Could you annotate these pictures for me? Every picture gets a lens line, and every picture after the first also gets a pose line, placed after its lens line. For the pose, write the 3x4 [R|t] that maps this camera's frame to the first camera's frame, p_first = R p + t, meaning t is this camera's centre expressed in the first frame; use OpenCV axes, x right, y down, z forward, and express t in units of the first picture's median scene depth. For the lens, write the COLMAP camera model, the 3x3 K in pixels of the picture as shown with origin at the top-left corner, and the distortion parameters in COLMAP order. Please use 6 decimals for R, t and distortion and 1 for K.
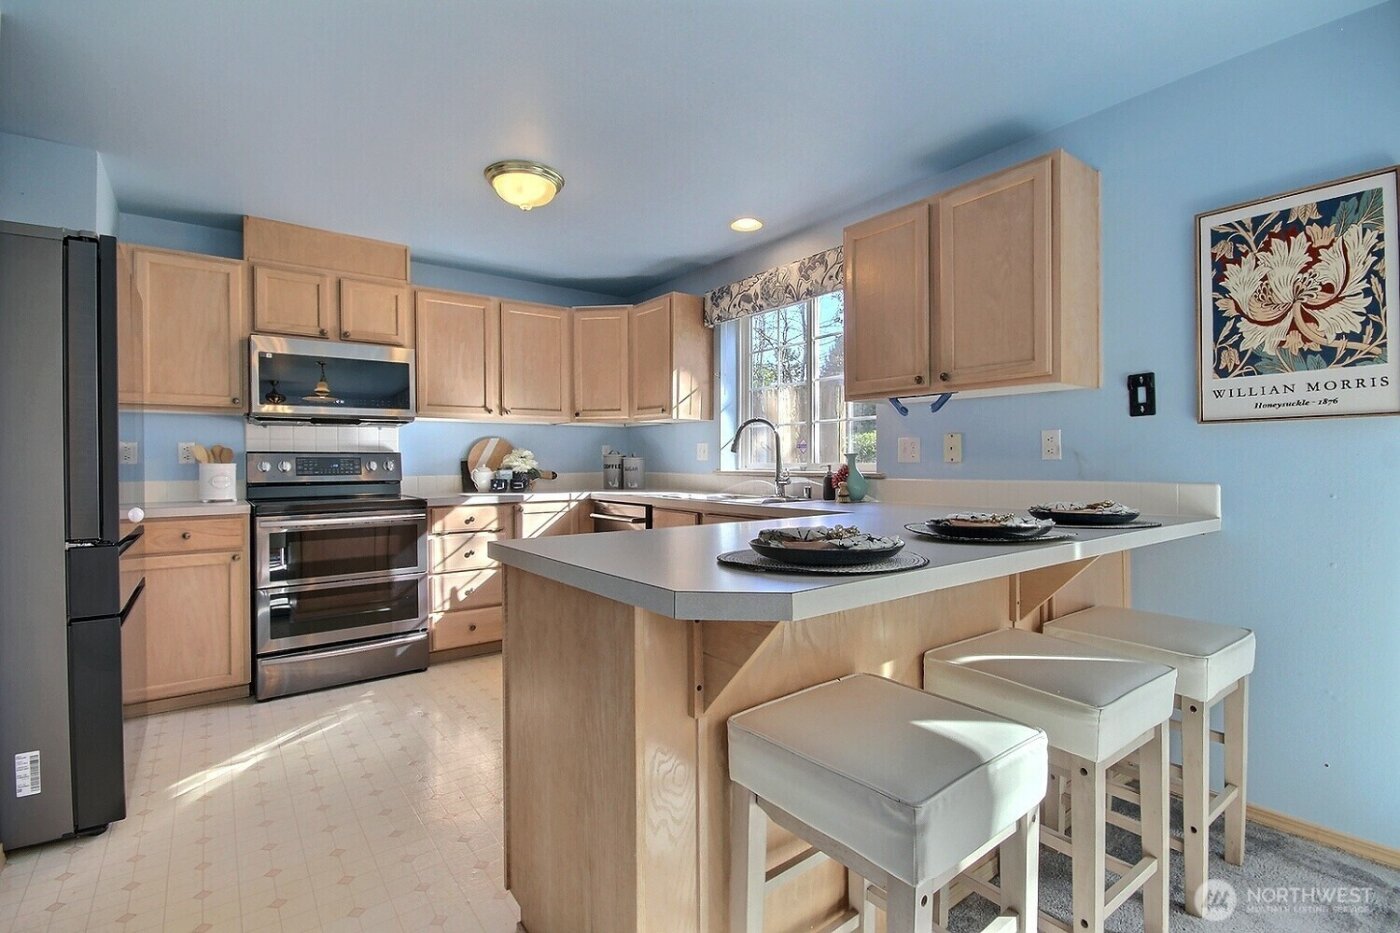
lens RADIAL K [[648.5, 0, 701.9], [0, 648.5, 465.1], [0, 0, 1]] dist [-0.001649, -0.000172]
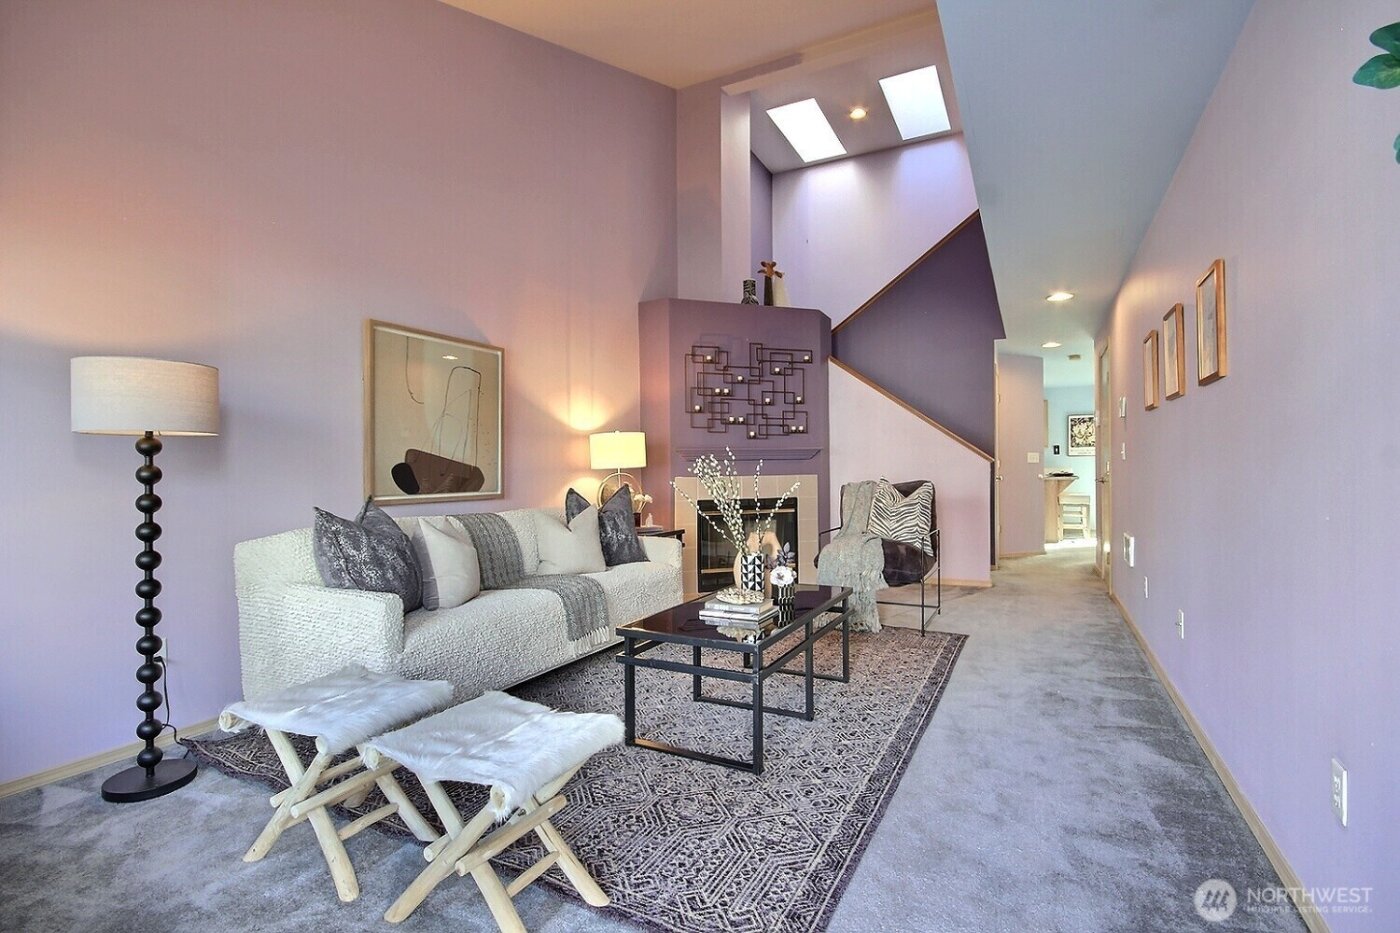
lens RADIAL K [[648.5, 0, 699.6], [0, 648.5, 466.1], [0, 0, 1]] dist [-0.001649, -0.000172]
pose [[0.902201, 0.007394, 0.431253, -1.080480], [0.000015, 0.999853, -0.017175, 0.026509], [-0.431316, 0.015502, 0.902068, -0.624898]]
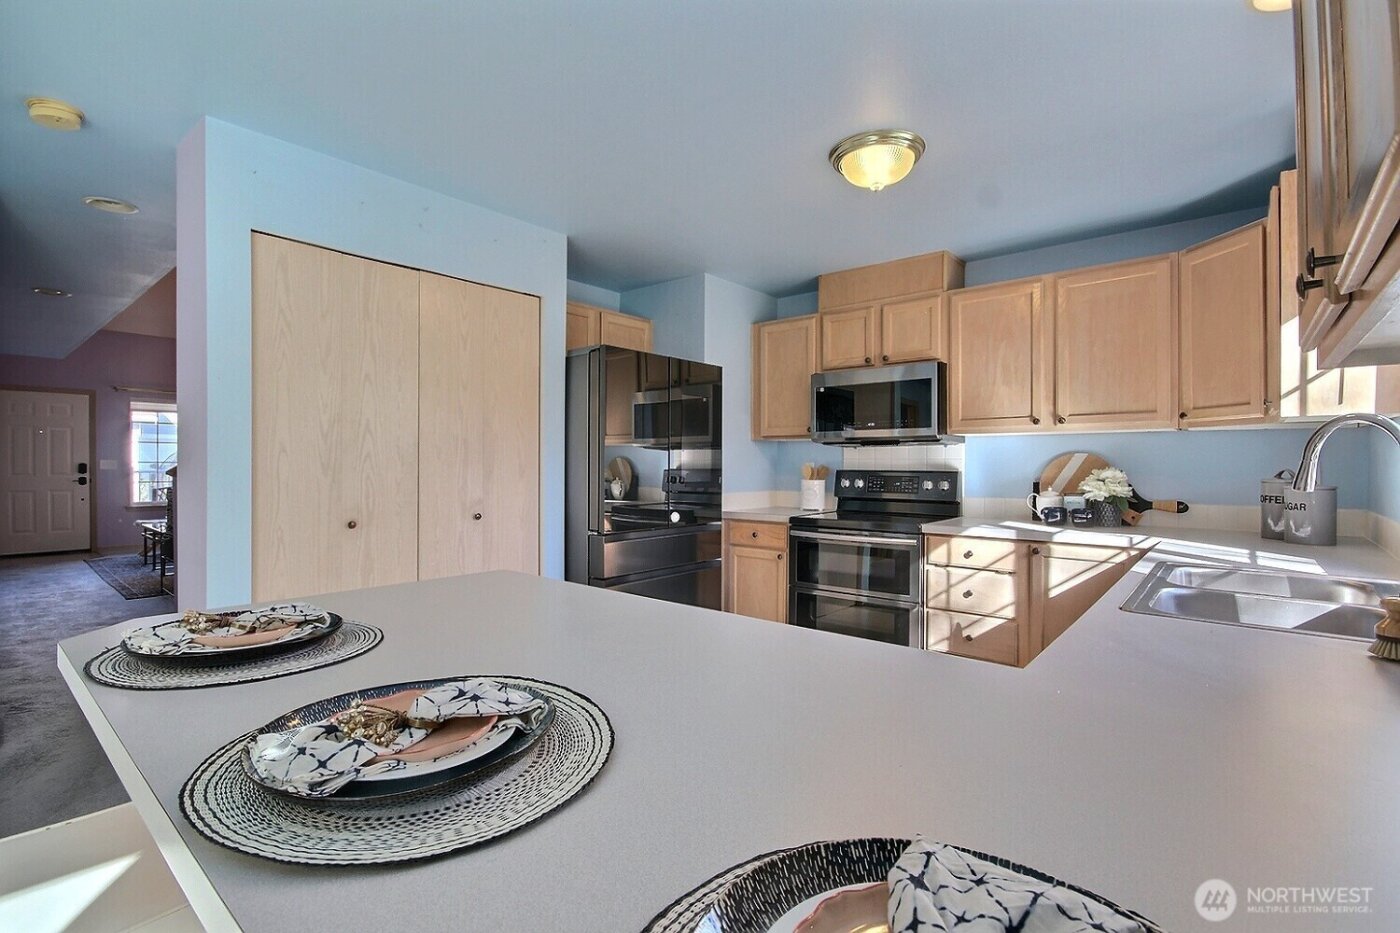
lens RADIAL K [[648.5, 0, 701.3], [0, 648.5, 460.5], [0, 0, 1]] dist [-0.001649, -0.000172]
pose [[0.228568, 0.004268, -0.973519, 0.392272], [-0.007518, 0.999968, 0.002619, -0.038137], [0.973499, 0.006721, 0.228592, 0.470025]]
